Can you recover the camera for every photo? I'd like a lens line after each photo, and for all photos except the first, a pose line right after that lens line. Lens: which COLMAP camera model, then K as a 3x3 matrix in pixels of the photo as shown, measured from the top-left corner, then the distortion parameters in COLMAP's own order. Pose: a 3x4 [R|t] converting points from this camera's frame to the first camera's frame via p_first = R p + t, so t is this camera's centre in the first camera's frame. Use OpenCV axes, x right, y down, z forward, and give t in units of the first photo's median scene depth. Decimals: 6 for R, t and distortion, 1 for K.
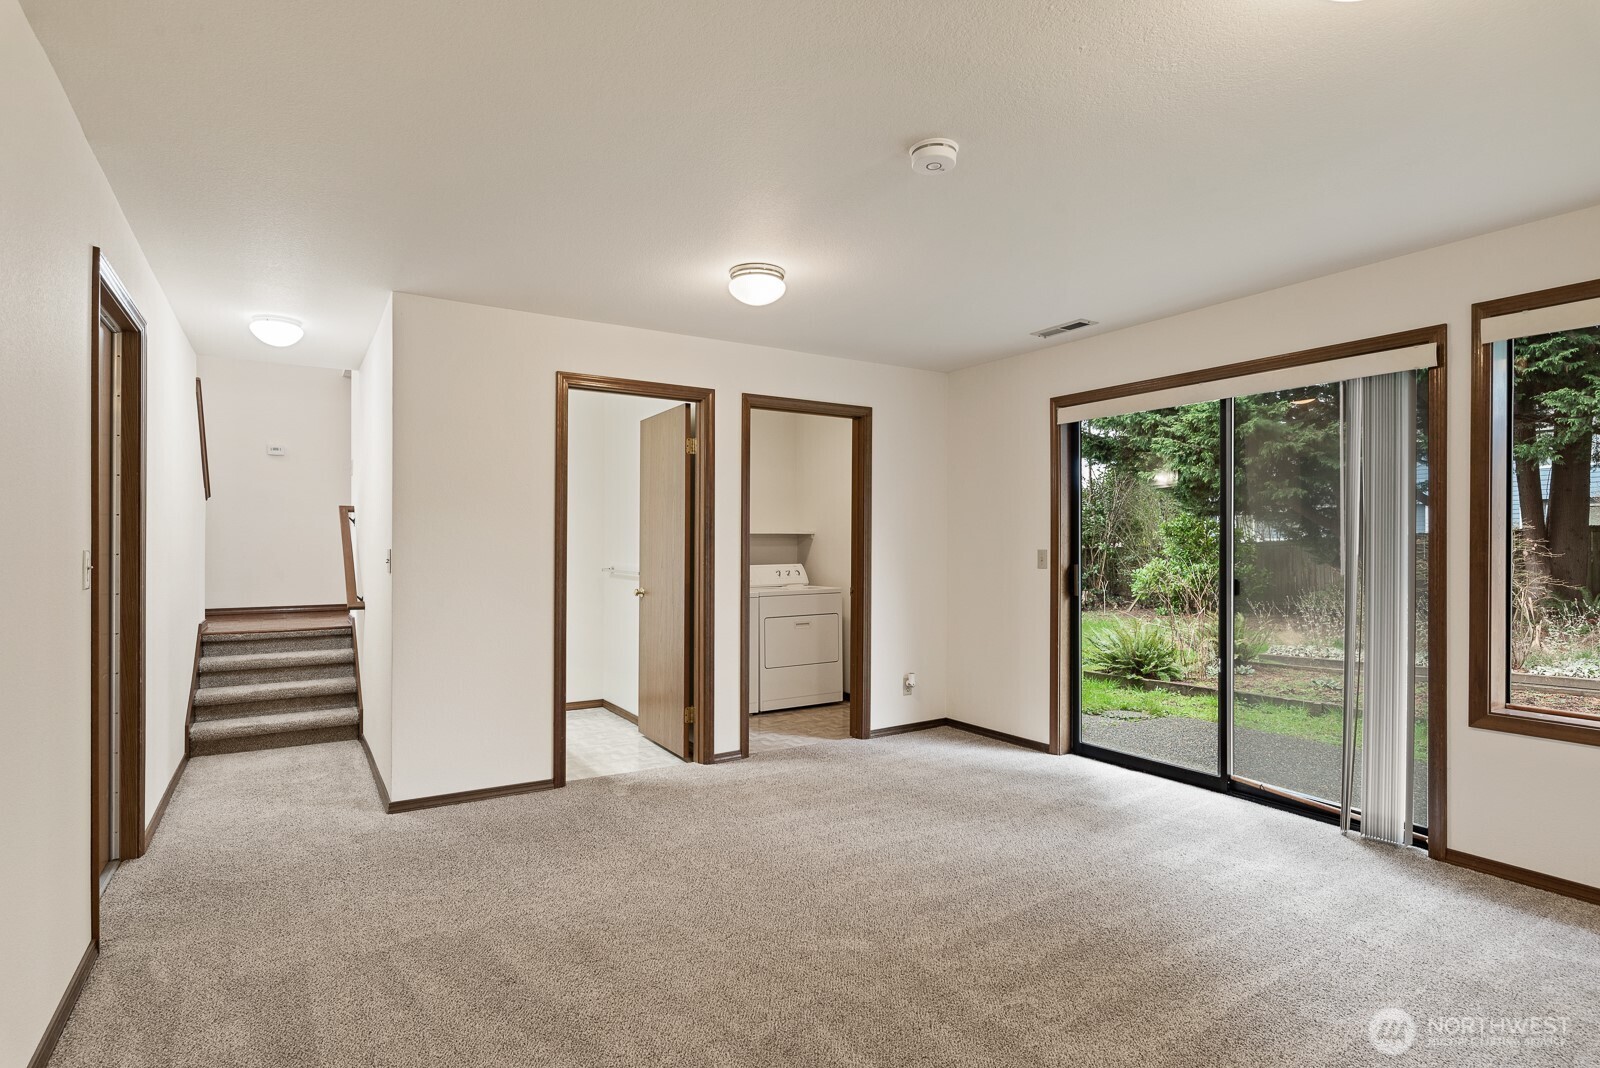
lens RADIAL K [[801.6, 0, 792.7], [0, 801.6, 547.1], [0, 0, 1]] dist [0.001204, -0.001594]
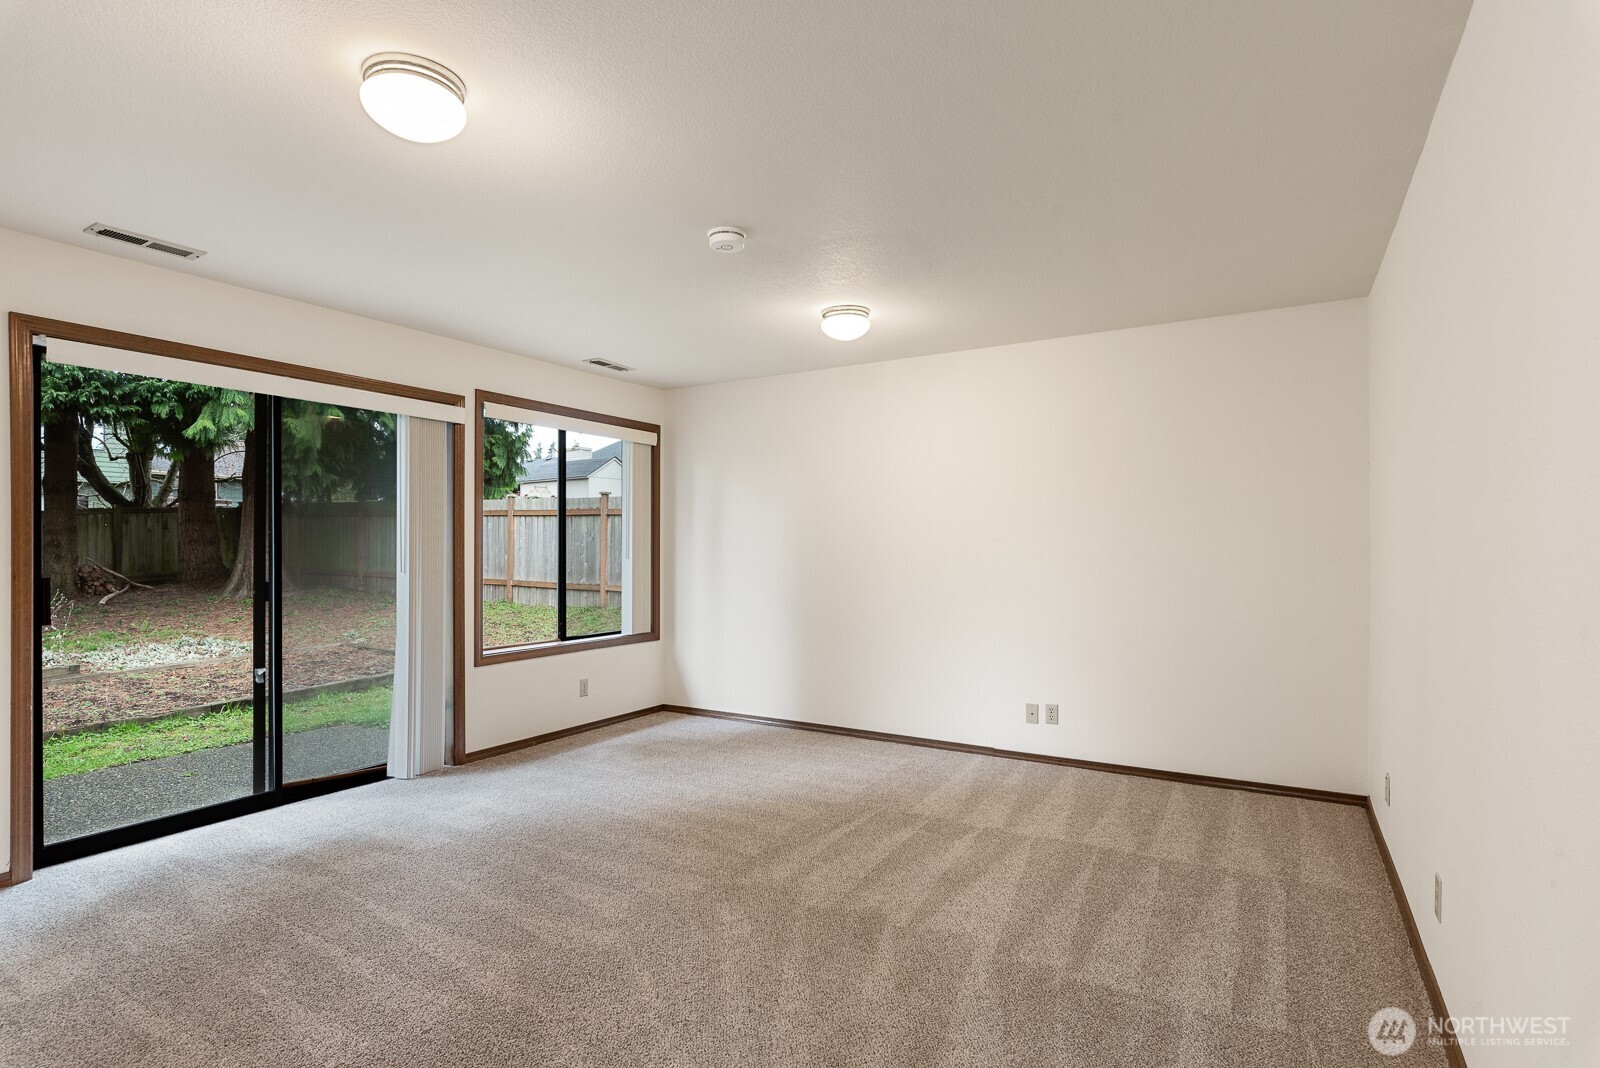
lens RADIAL K [[801.6, 0, 793.1], [0, 801.6, 536.4], [0, 0, 1]] dist [0.001204, -0.001594]
pose [[-0.445273, 0.005934, 0.895375, -0.687686], [-0.001910, 0.999969, -0.007577, -0.010265], [-0.895393, -0.005084, -0.445249, 1.005134]]
